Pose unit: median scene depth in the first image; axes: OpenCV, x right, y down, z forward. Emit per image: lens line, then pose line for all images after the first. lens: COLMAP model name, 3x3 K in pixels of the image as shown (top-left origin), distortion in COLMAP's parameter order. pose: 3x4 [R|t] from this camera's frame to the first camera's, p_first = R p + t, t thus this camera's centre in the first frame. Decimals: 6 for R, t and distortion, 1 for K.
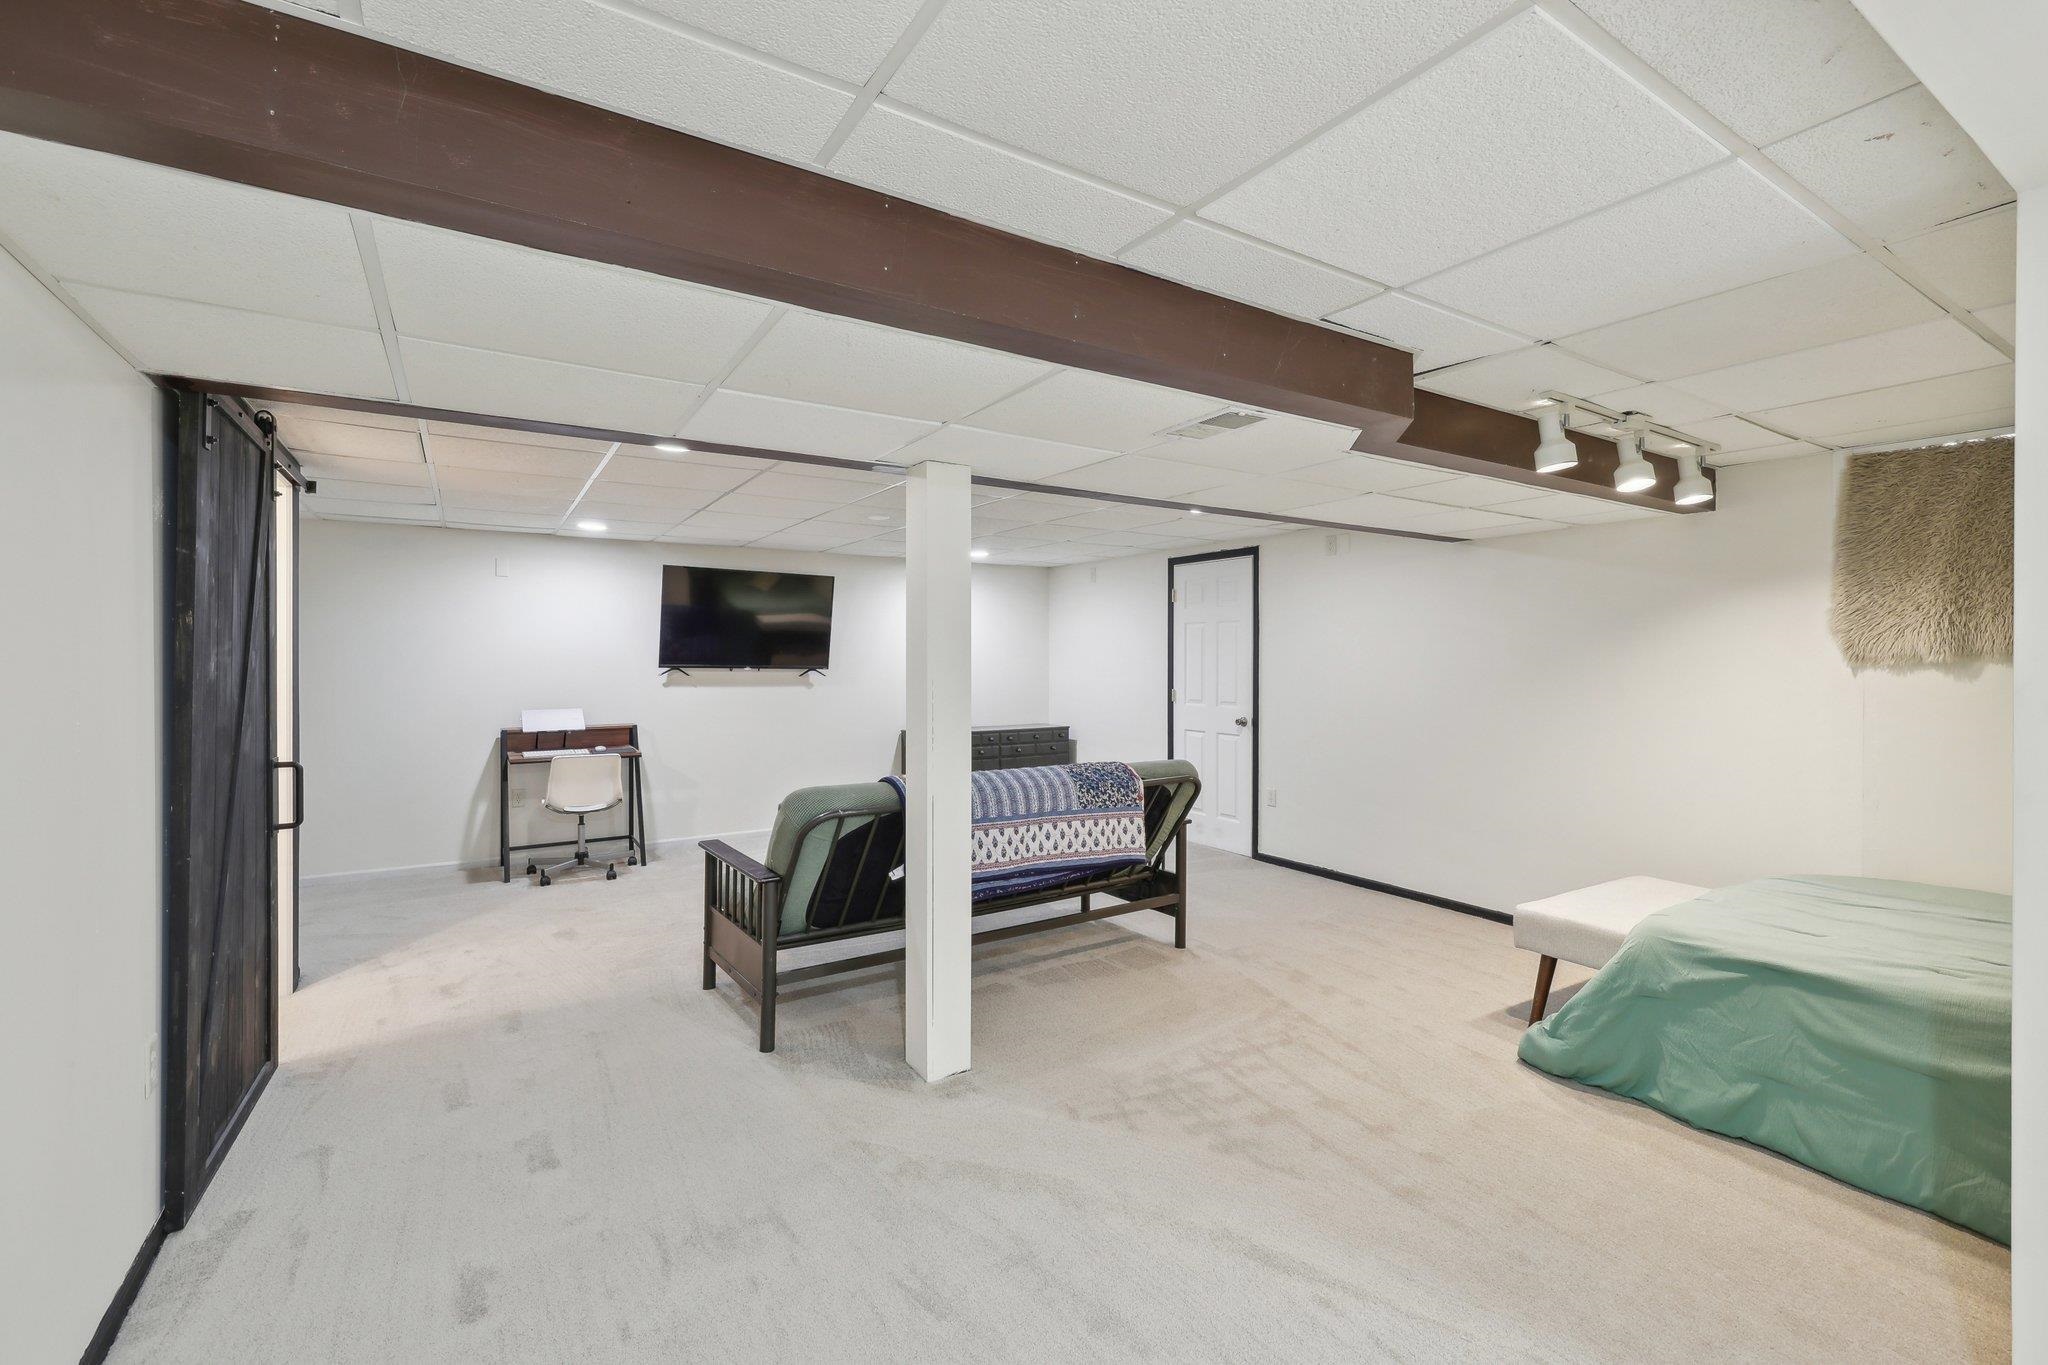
lens RADIAL K [[868.3, 0, 1030.5], [0, 868.3, 661.7], [0, 0, 1]] dist [0.000383, -0.000033]
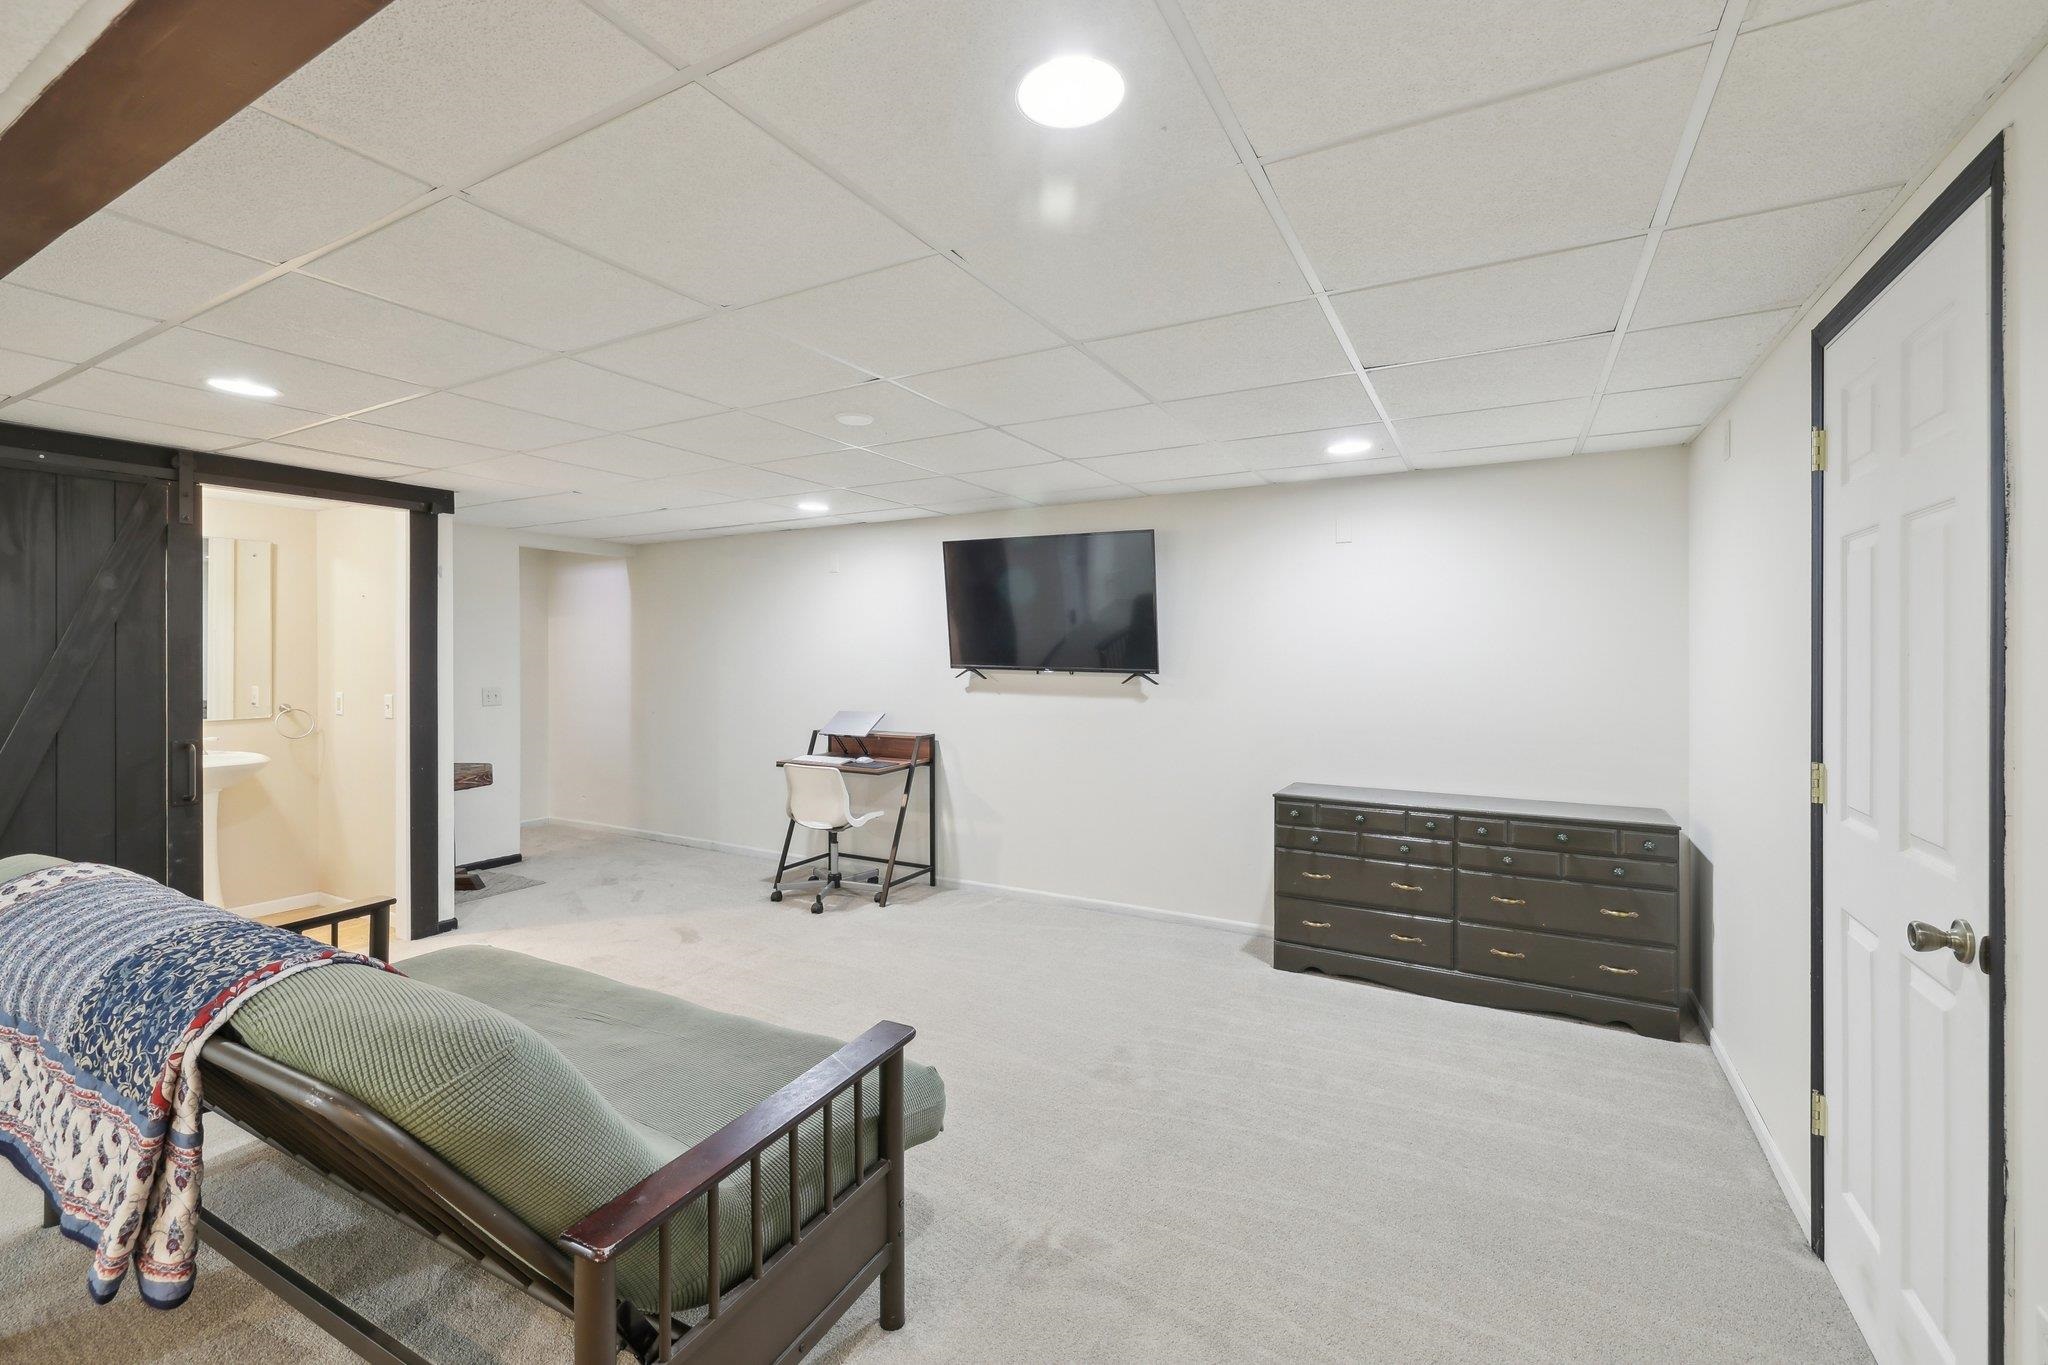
lens RADIAL K [[868.3, 0, 1030.5], [0, 868.3, 661.7], [0, 0, 1]] dist [0.000383, -0.000033]
pose [[0.474627, 0.006199, -0.880165, 0.320577], [-0.004429, 0.999979, 0.004655, -0.003656], [0.880176, 0.001689, 0.474644, 0.662588]]
